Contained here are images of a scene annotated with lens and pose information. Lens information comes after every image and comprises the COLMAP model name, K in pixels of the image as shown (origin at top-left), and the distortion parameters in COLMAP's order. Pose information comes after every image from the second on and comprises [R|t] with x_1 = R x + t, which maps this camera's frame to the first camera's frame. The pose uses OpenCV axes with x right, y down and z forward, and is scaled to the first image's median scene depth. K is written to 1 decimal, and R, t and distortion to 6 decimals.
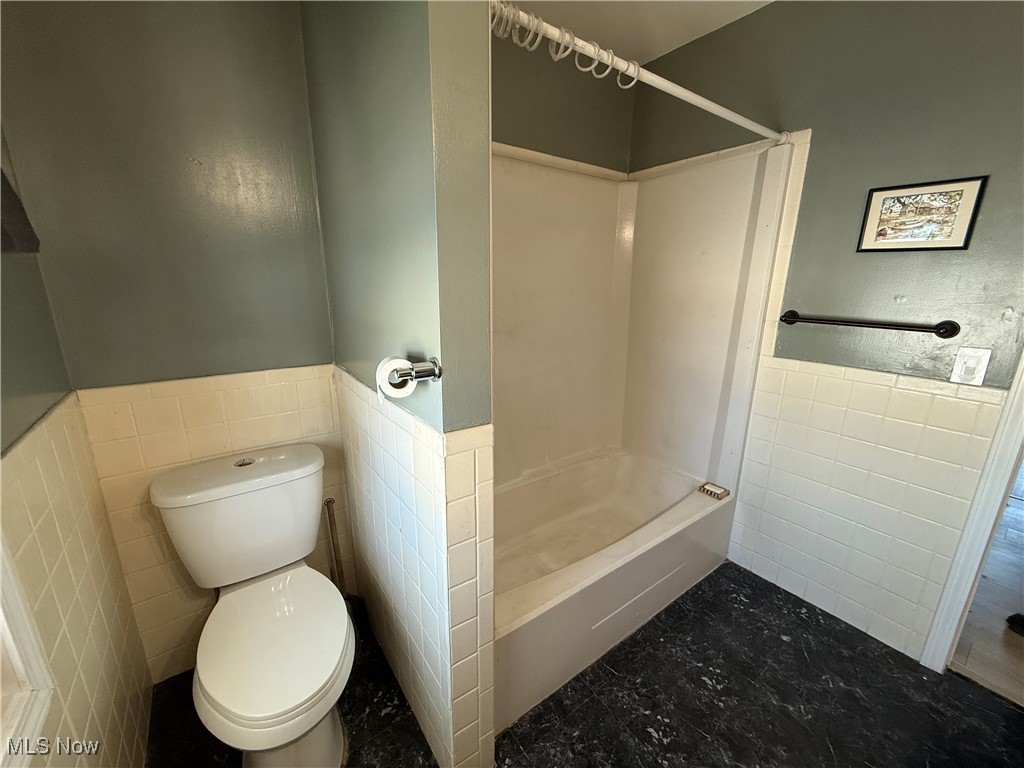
lens RADIAL K [[407.8, 0, 512.0], [0, 407.8, 384.0], [0, 0, 1]] dist [0.000708, 0.000019]
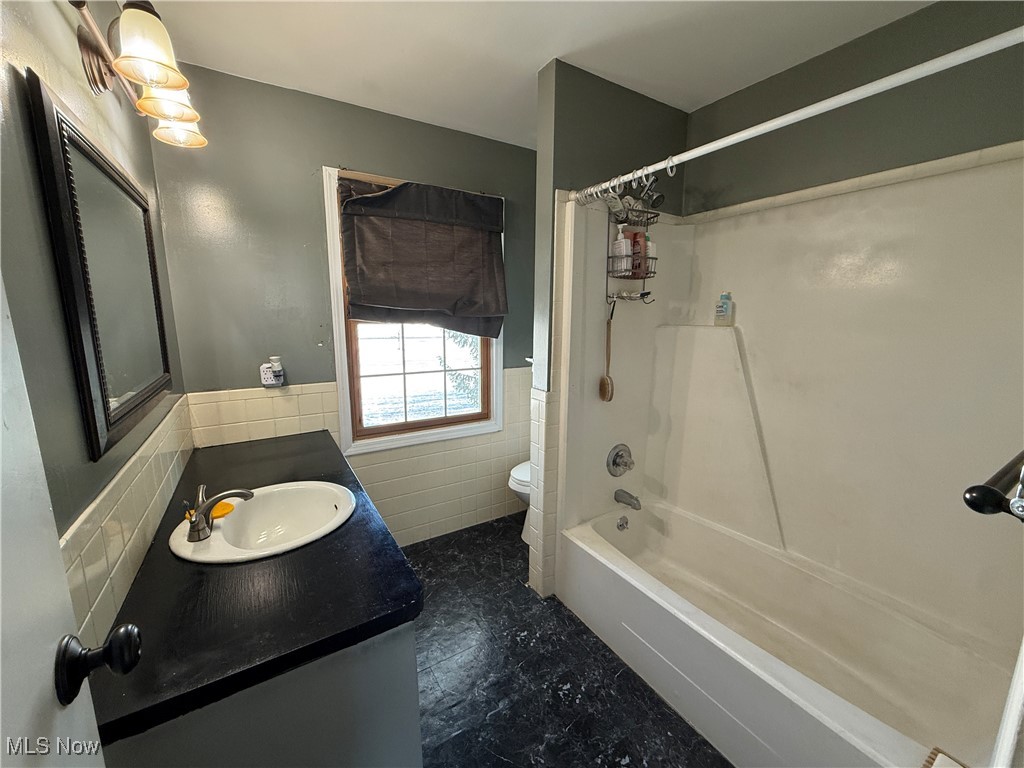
lens RADIAL K [[407.8, 0, 512.0], [0, 407.8, 384.0], [0, 0, 1]] dist [0.000708, 0.000019]
pose [[-0.077324, 0.157944, -0.984416, 1.279600], [-0.256387, 0.951016, 0.172724, -0.162053], [0.963476, 0.265747, -0.033041, 0.576976]]
